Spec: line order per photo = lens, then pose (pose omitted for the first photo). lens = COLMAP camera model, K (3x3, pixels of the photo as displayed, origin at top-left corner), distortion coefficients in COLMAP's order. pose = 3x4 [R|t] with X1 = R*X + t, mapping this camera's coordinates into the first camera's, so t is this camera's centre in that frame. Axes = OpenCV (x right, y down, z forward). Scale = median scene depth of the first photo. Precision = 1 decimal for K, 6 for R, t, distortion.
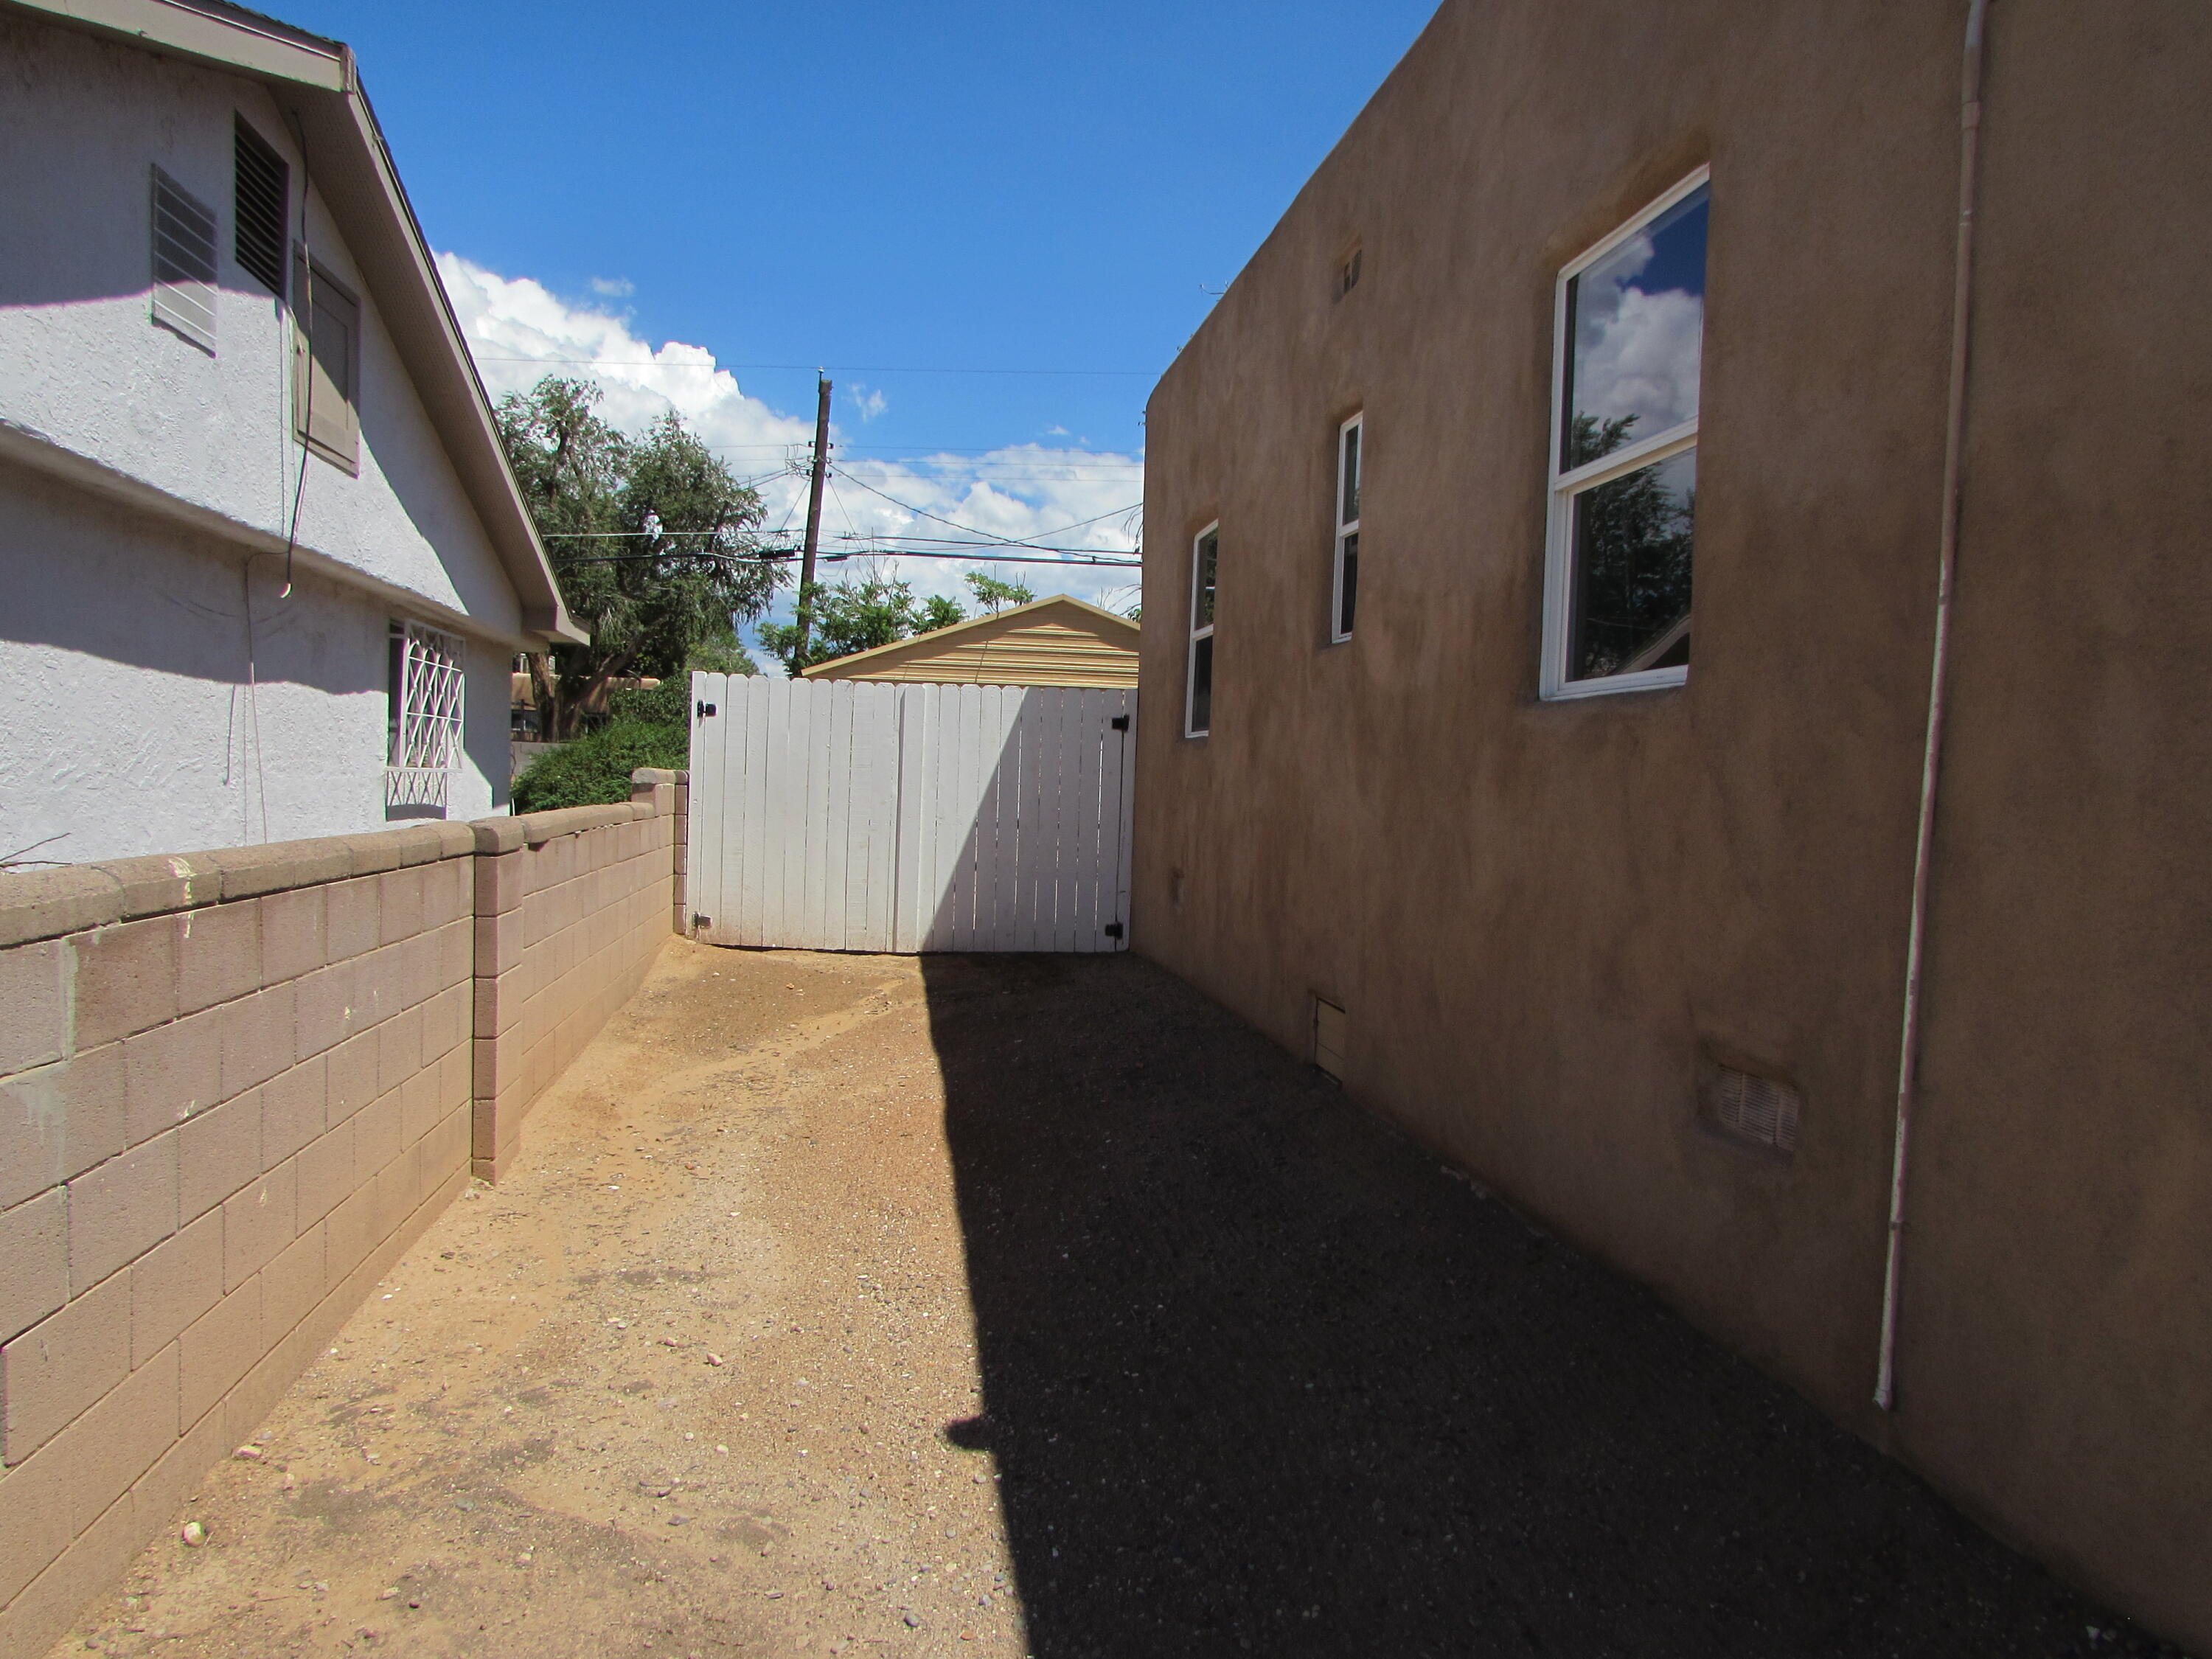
lens RADIAL K [[1556.2, 0, 1106.0], [0, 1556.2, 829.5], [0, 0, 1]] dist [-0.027460, 0.005969]
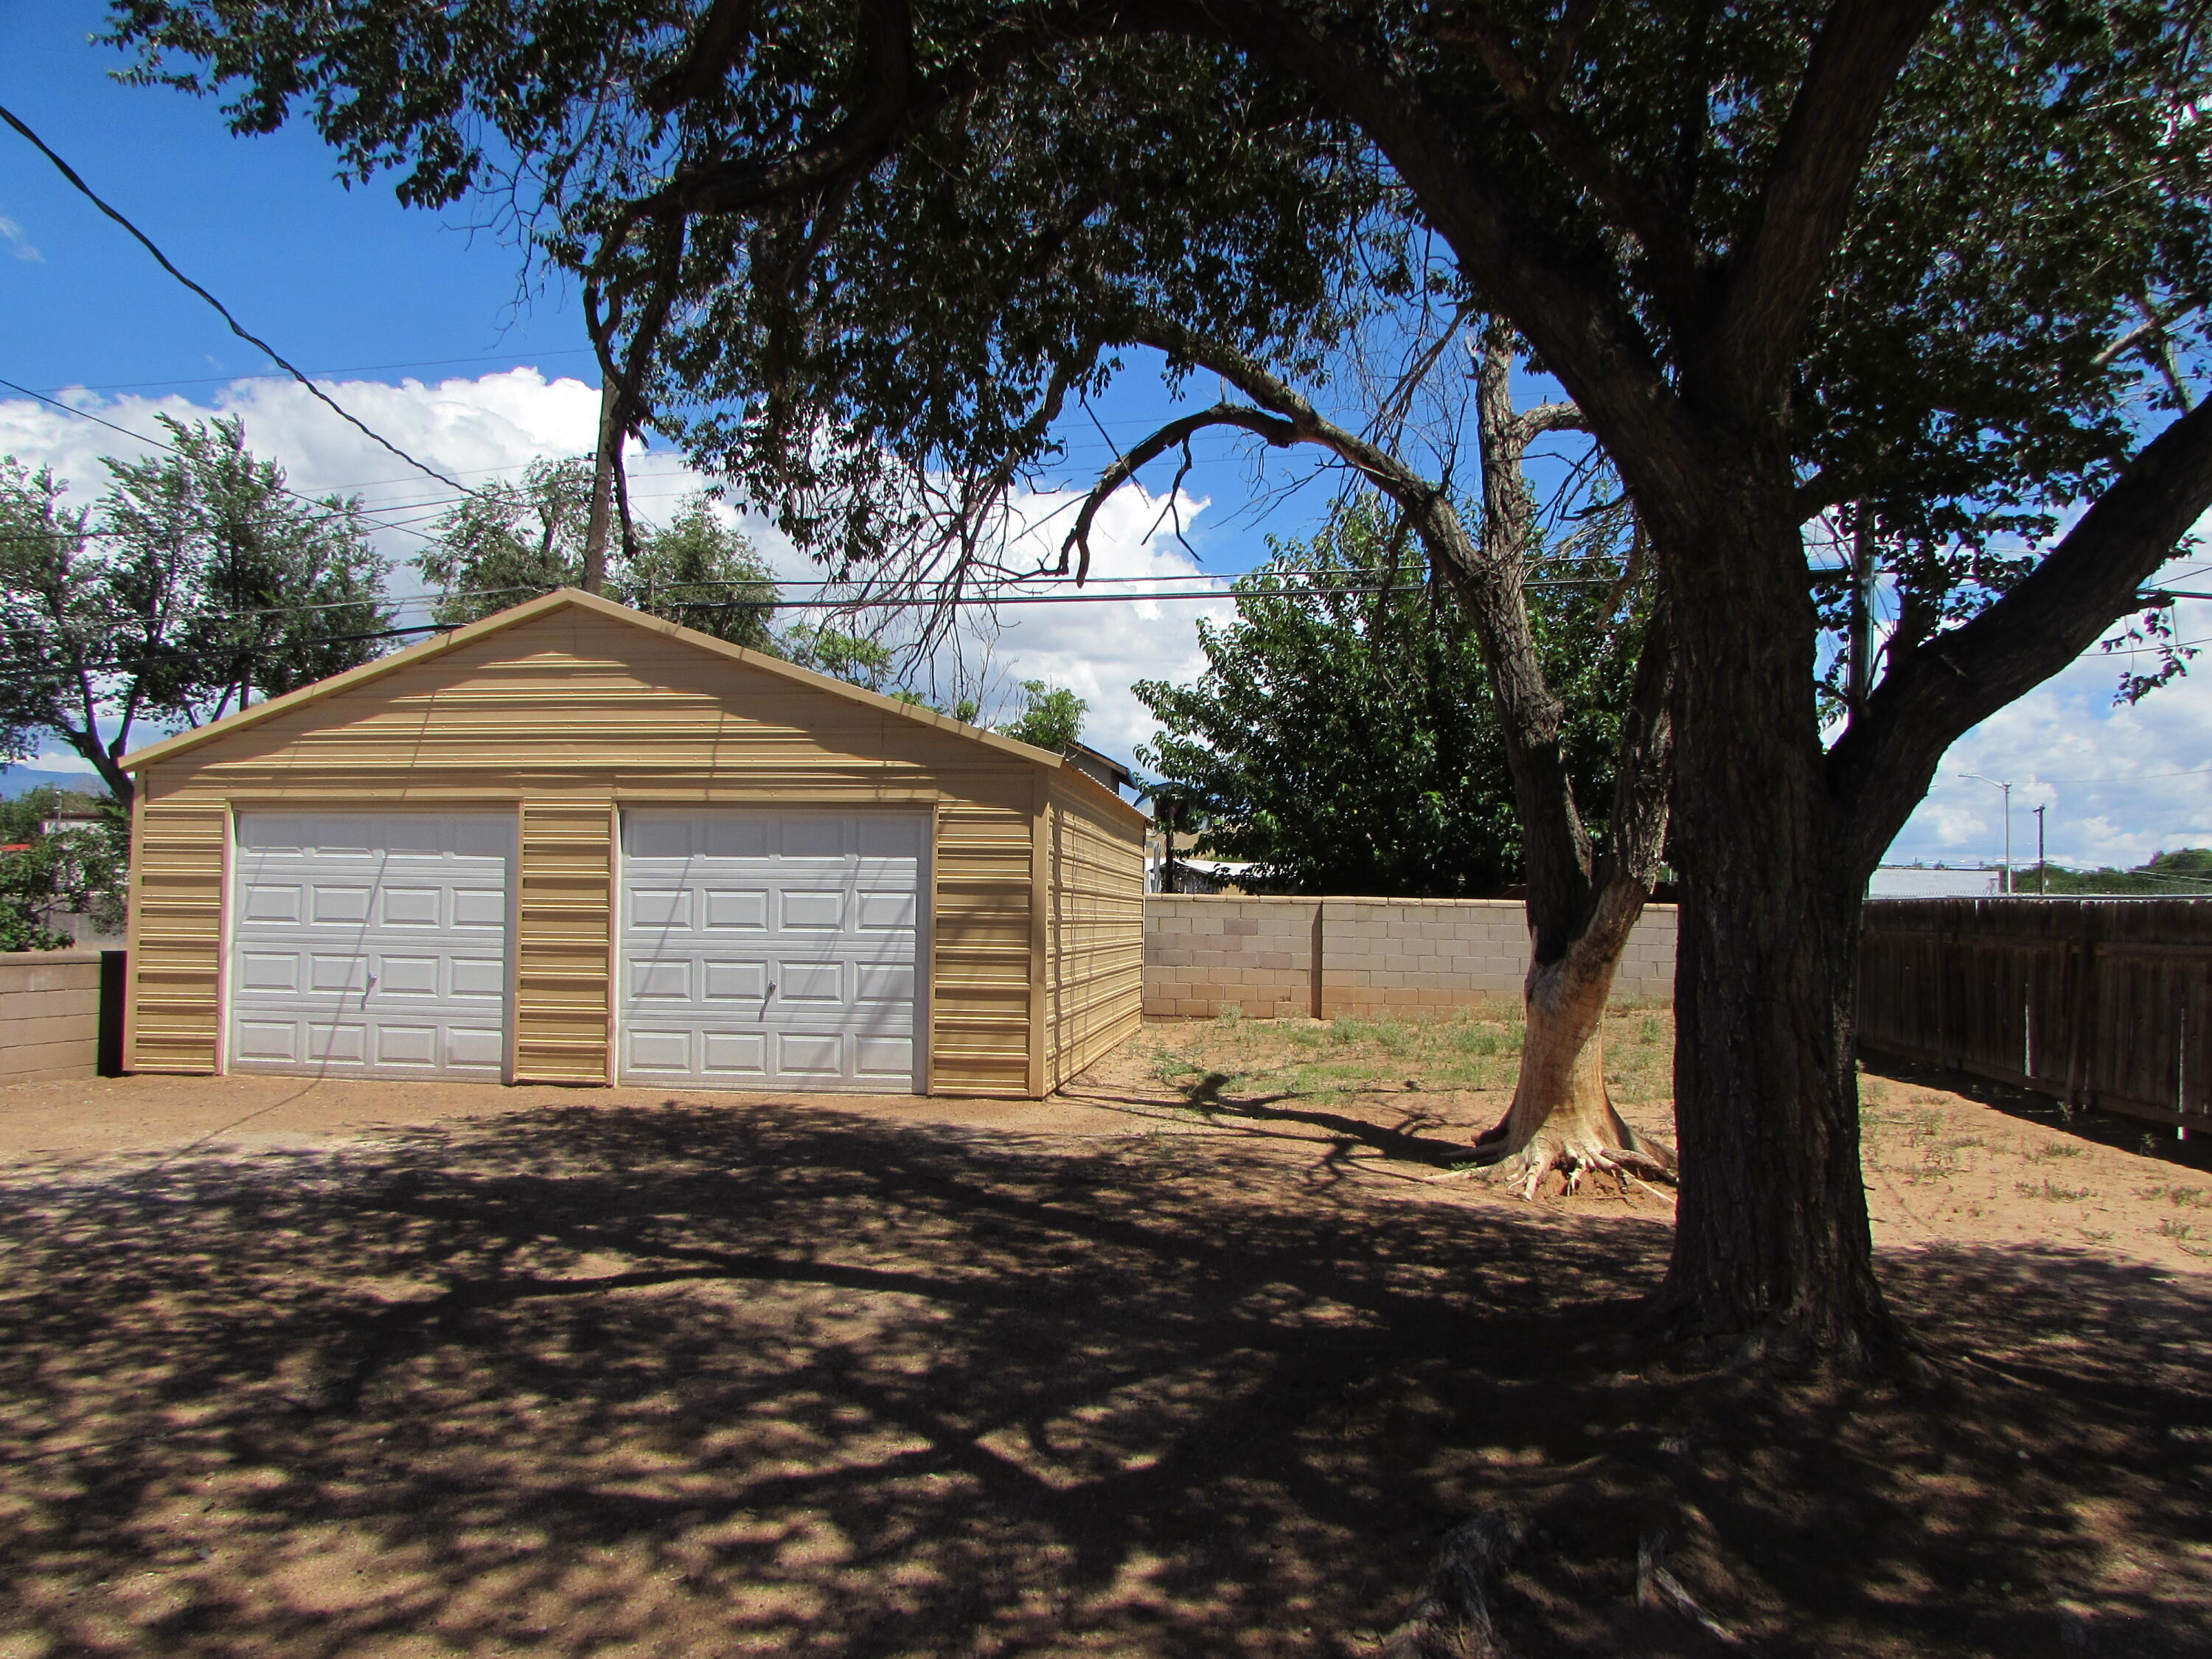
lens RADIAL K [[1554.8, 0, 1108.1], [0, 1554.8, 836.6], [0, 0, 1]] dist [-0.026955, 0.003575]
pose [[0.961772, -0.041306, -0.270719, 0.211948], [0.016357, 0.995459, -0.093776, -0.015550], [0.273364, 0.085763, 0.958080, 0.443748]]
